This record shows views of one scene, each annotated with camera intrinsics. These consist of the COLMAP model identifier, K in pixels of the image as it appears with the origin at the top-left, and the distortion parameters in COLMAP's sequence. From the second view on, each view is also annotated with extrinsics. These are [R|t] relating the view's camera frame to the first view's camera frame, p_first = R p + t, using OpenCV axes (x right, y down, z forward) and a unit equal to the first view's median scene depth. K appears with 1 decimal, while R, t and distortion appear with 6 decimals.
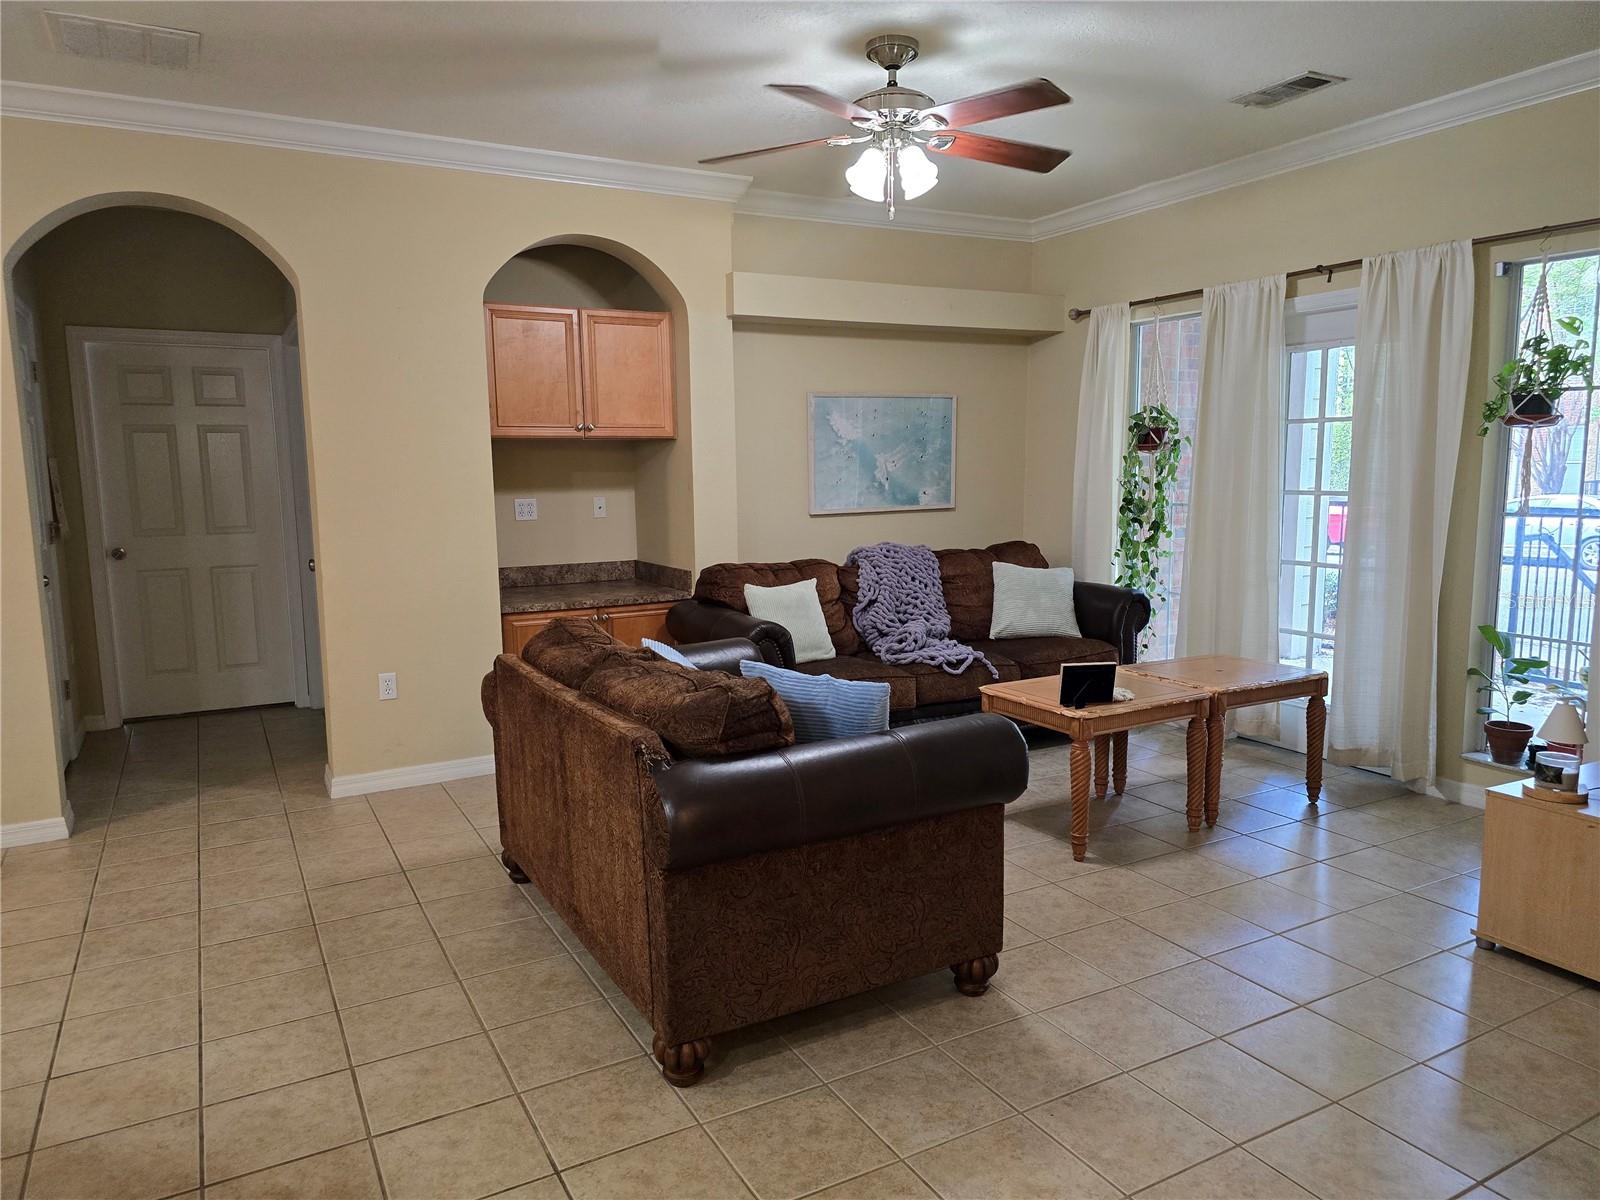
lens RADIAL K [[1087.9, 0, 804.0], [0, 1087.9, 597.0], [0, 0, 1]] dist [0.071092, -0.066661]
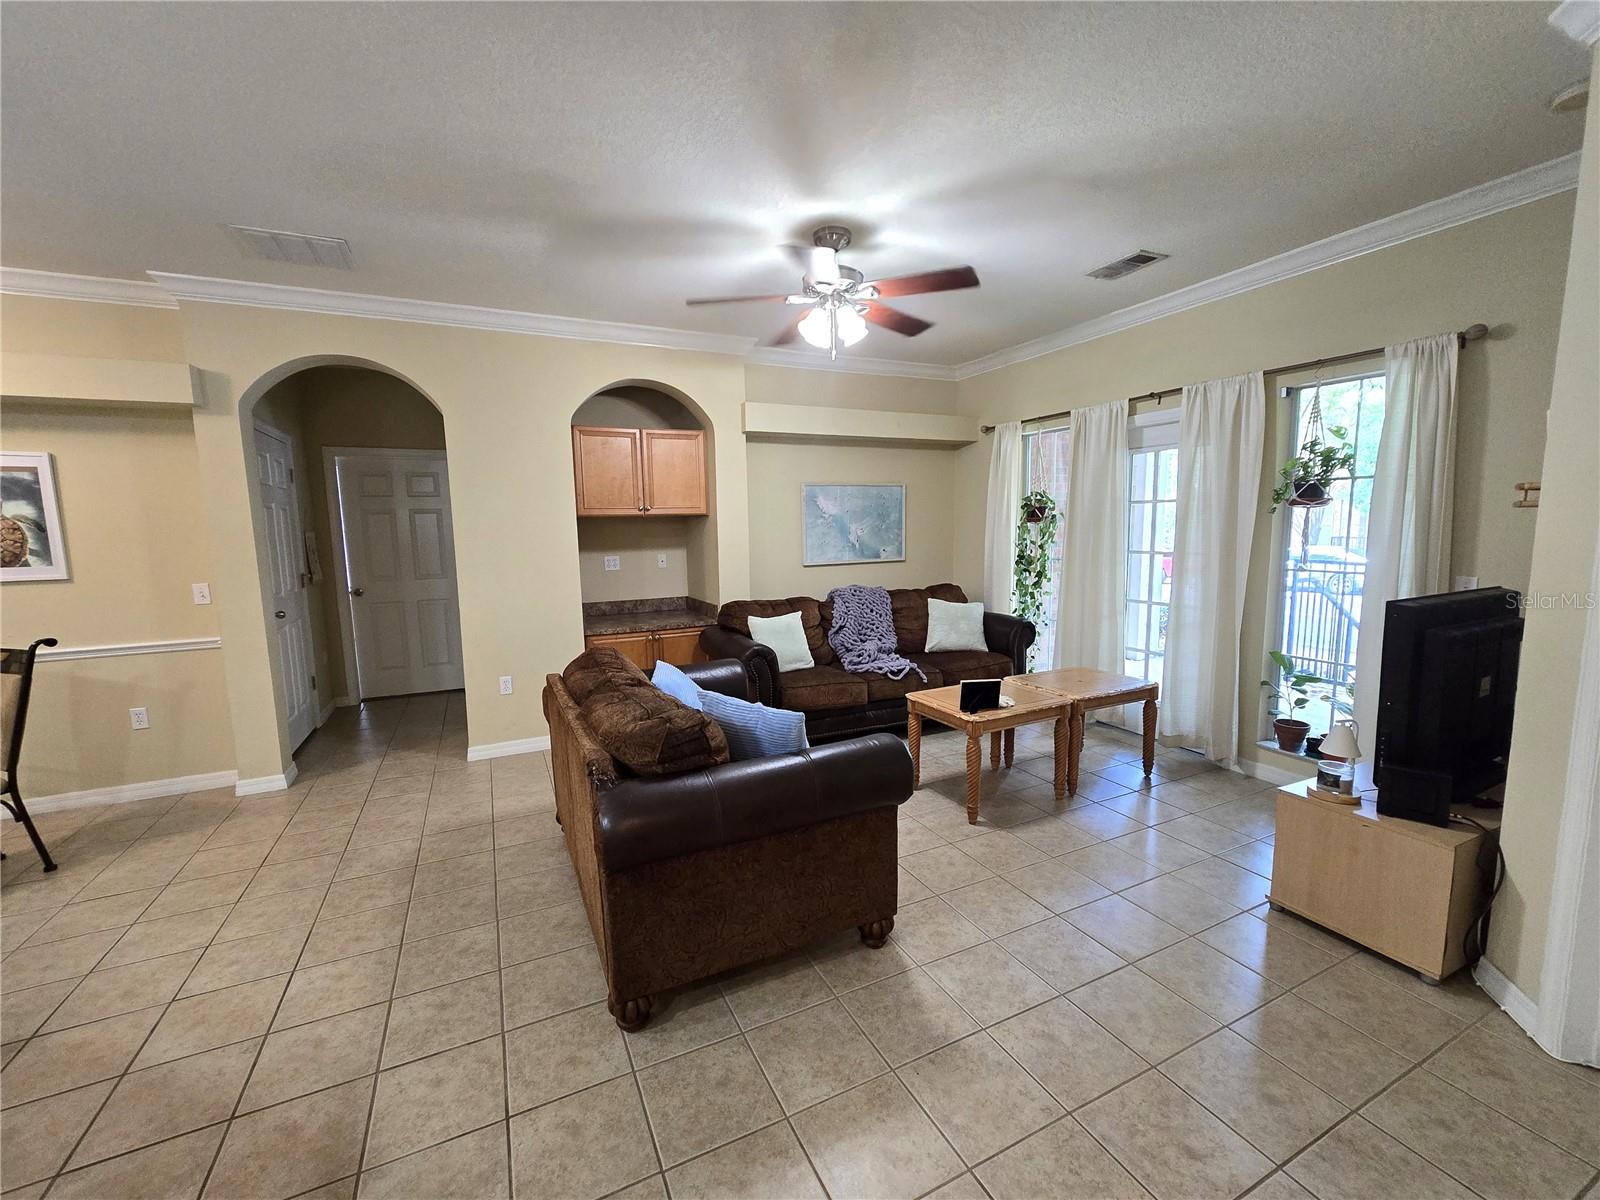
lens RADIAL K [[665.3, 0, 803.8], [0, 665.3, 603.7], [0, 0, 1]] dist [0.000068, 0.000026]
pose [[0.998447, 0.001623, -0.055680, 0.078091], [-0.001899, 0.999986, -0.004896, -0.028038], [0.055671, 0.004994, 0.998437, 0.141576]]
